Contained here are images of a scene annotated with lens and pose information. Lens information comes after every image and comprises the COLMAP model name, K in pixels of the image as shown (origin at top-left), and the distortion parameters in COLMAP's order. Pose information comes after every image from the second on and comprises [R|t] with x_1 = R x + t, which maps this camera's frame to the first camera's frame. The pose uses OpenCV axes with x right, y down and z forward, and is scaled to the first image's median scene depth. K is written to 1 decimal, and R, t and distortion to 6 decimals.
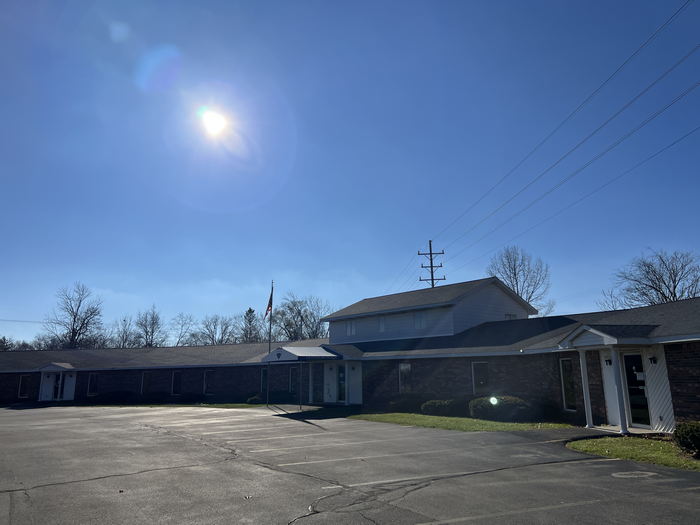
lens RADIAL K [[522.5, 0, 352.1], [0, 522.5, 263.8], [0, 0, 1]] dist [0.058254, -0.073808]
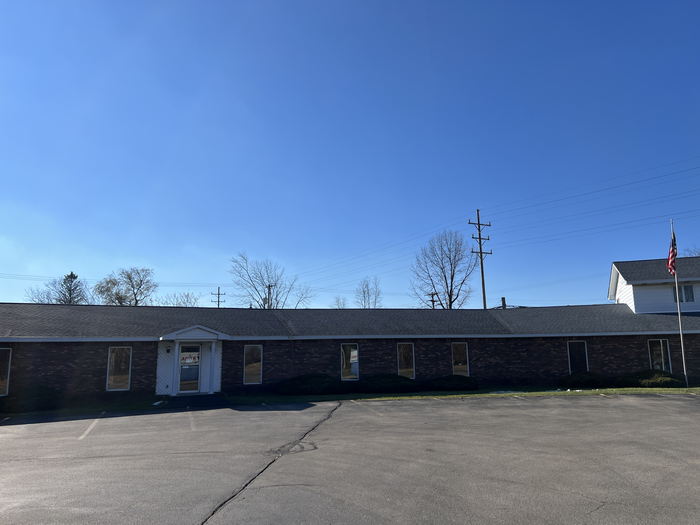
lens RADIAL K [[522.5, 0, 352.4], [0, 522.5, 258.5], [0, 0, 1]] dist [0.058254, -0.073808]
pose [[0.855784, 0.097520, 0.508058, -0.502000], [-0.103638, 0.994481, -0.016317, 0.078334], [-0.506845, -0.038690, 0.861168, 0.319849]]
